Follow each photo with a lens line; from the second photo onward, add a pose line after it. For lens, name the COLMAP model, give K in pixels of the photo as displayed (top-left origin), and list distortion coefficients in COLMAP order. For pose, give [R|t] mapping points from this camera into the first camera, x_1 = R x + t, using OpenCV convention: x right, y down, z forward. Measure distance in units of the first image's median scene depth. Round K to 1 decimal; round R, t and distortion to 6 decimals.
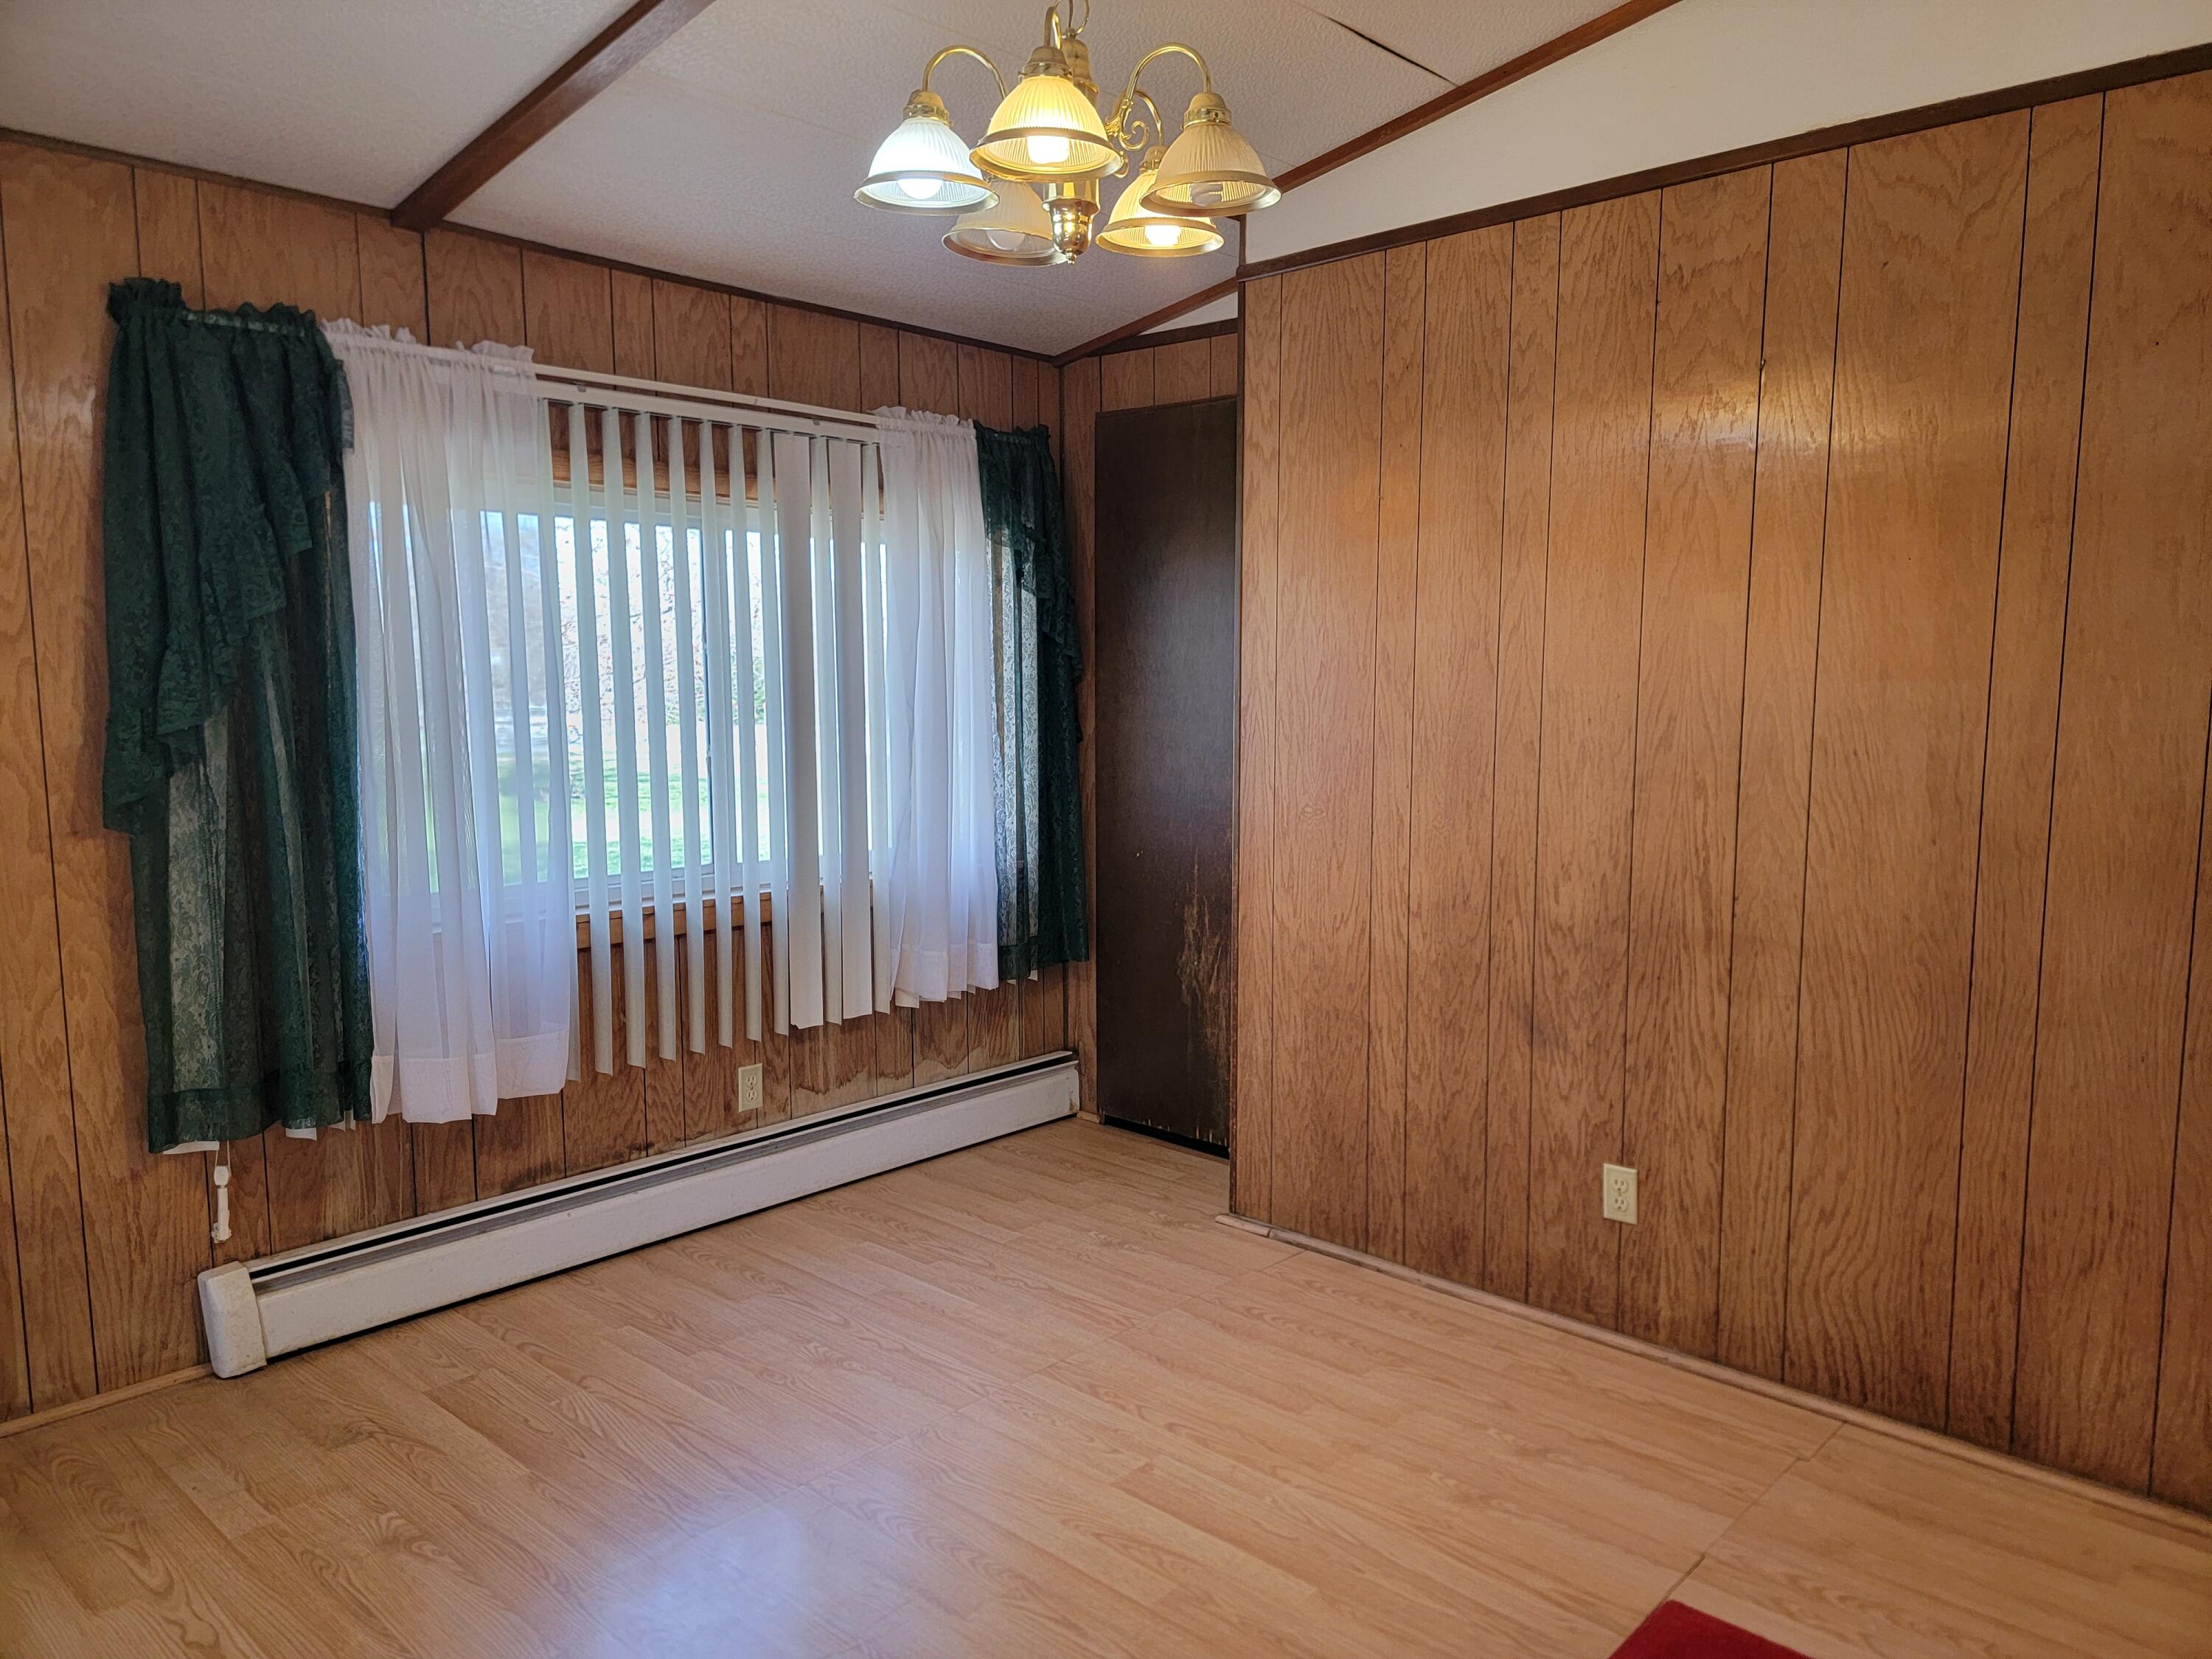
lens RADIAL K [[1541.5, 0, 1108.1], [0, 1541.5, 835.2], [0, 0, 1]] dist [-0.008416, -0.001085]
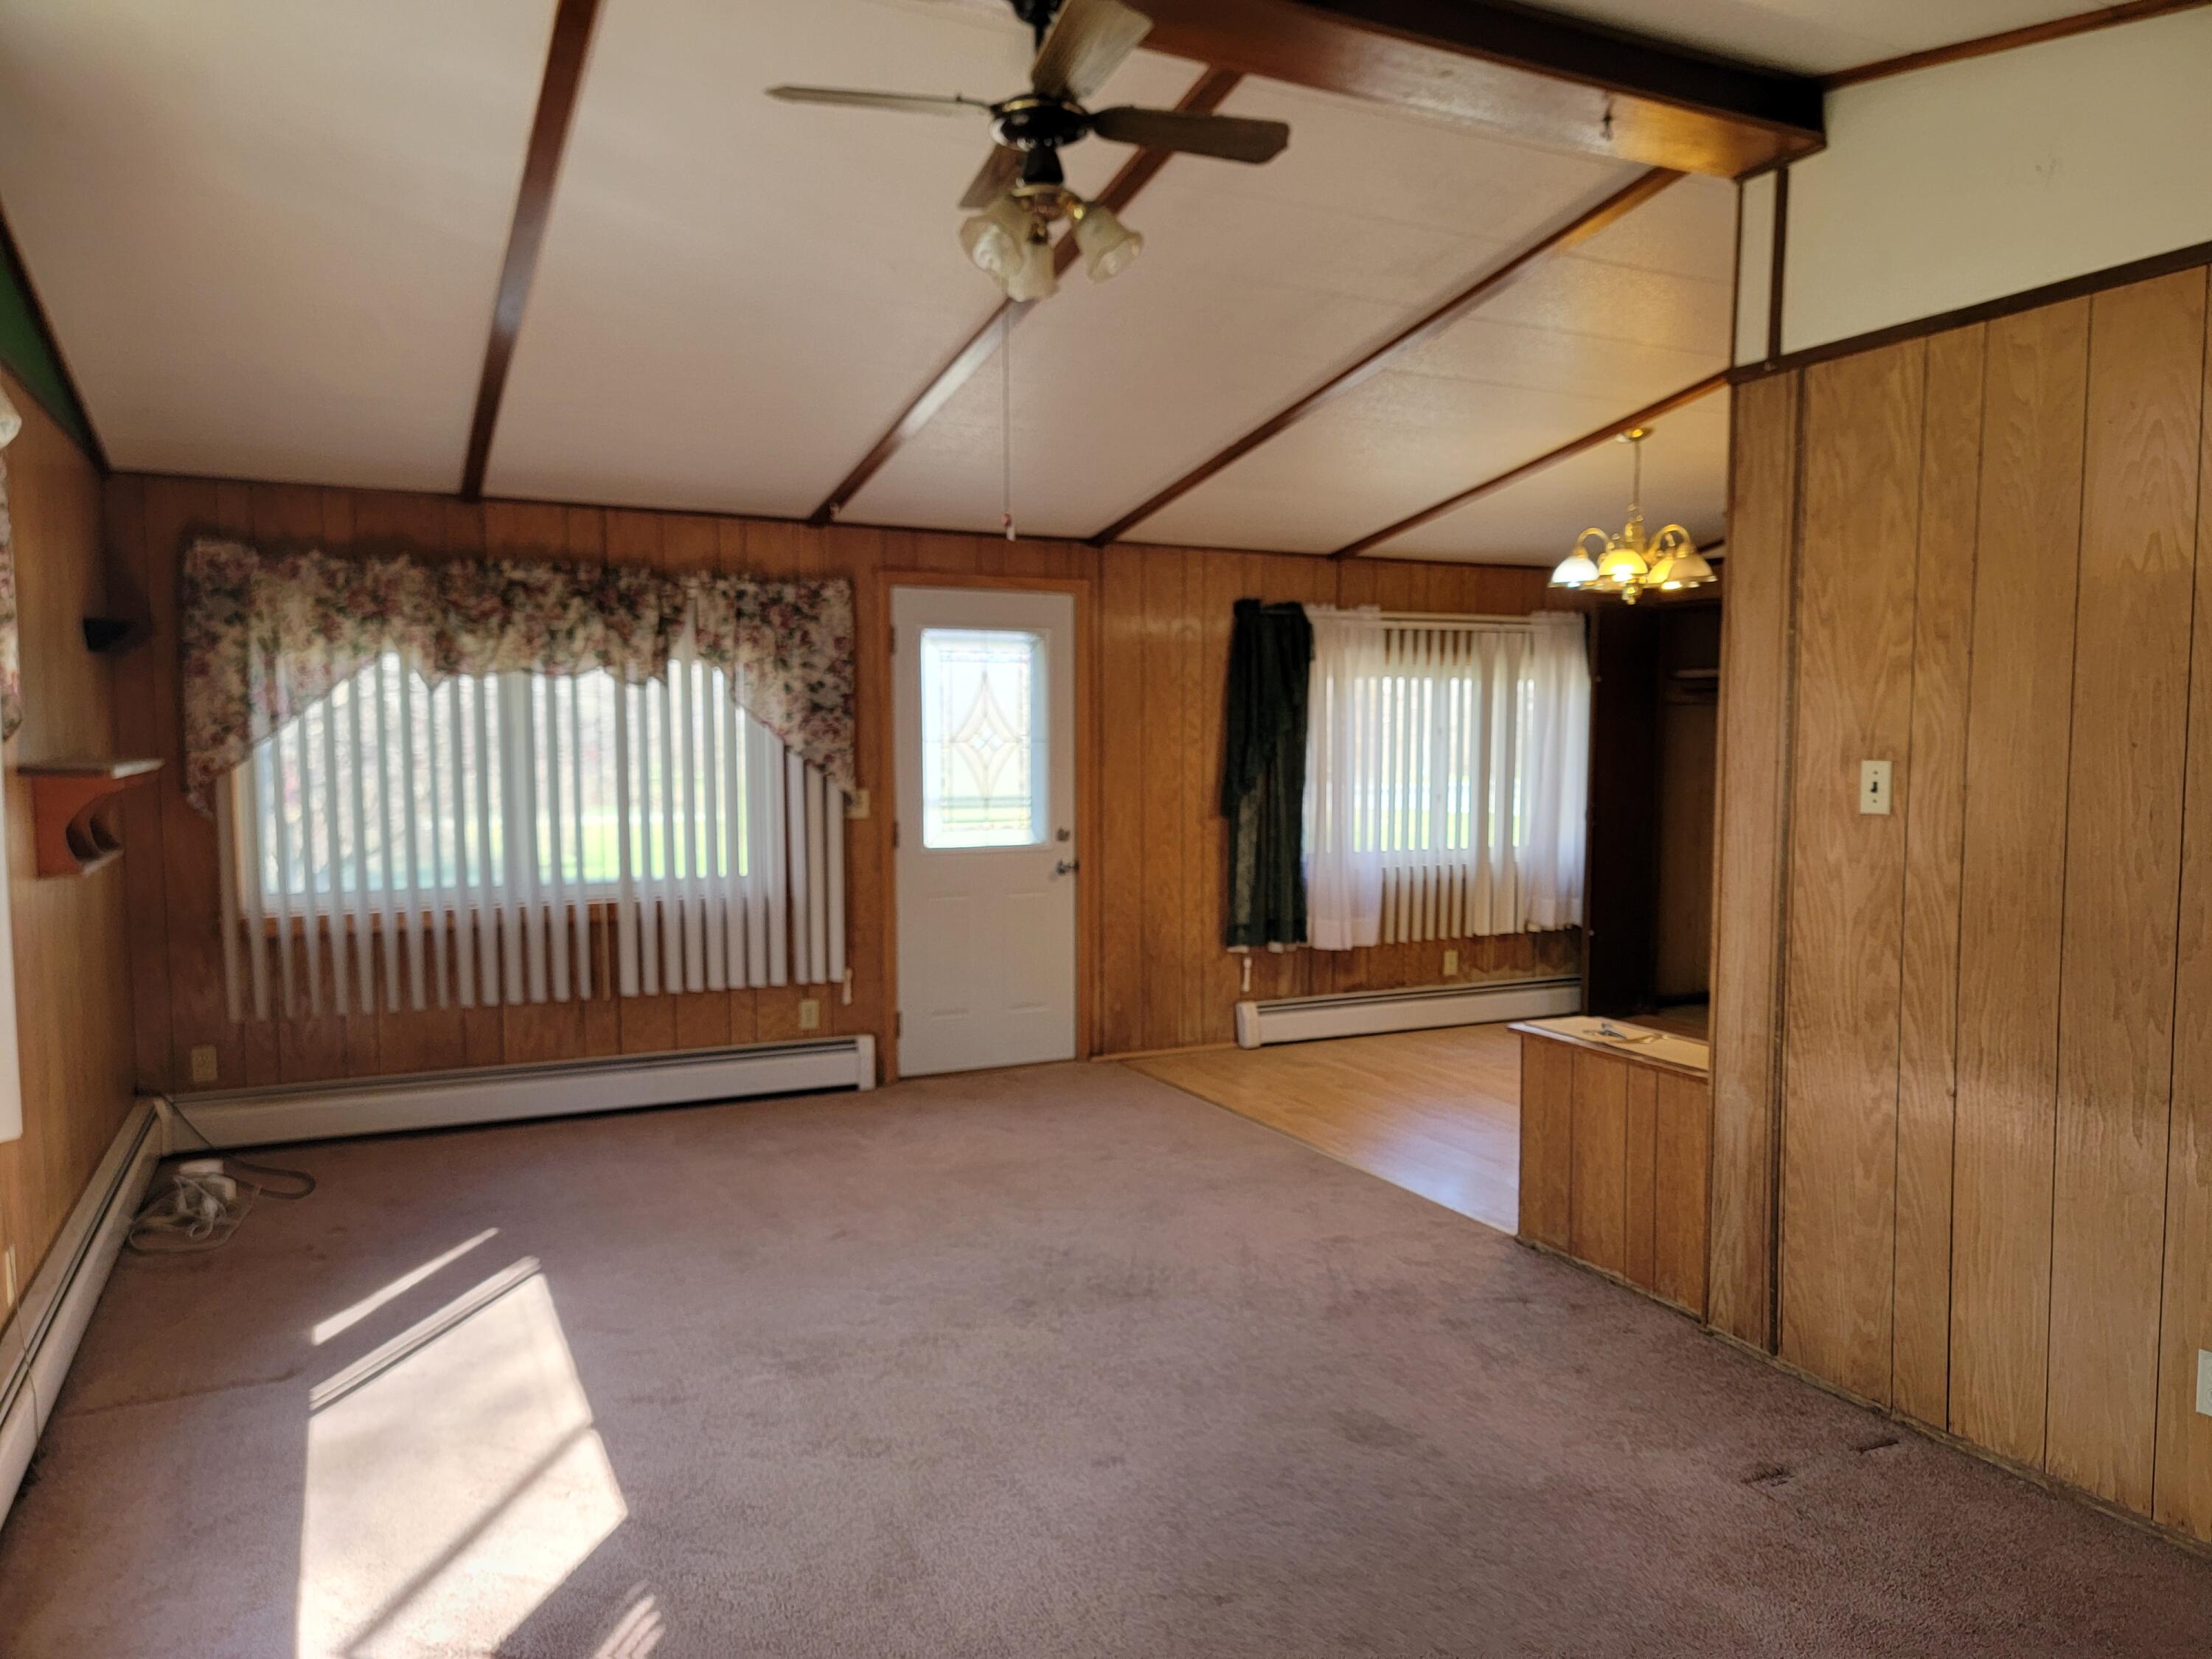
lens RADIAL K [[1541.5, 0, 1109.5], [0, 1541.5, 833.1], [0, 0, 1]] dist [-0.008416, -0.001085]
pose [[0.935274, 0.032248, -0.352453, 0.053074], [-0.040372, 0.999061, -0.015722, 0.059496], [0.351615, 0.028933, 0.935697, -1.180352]]
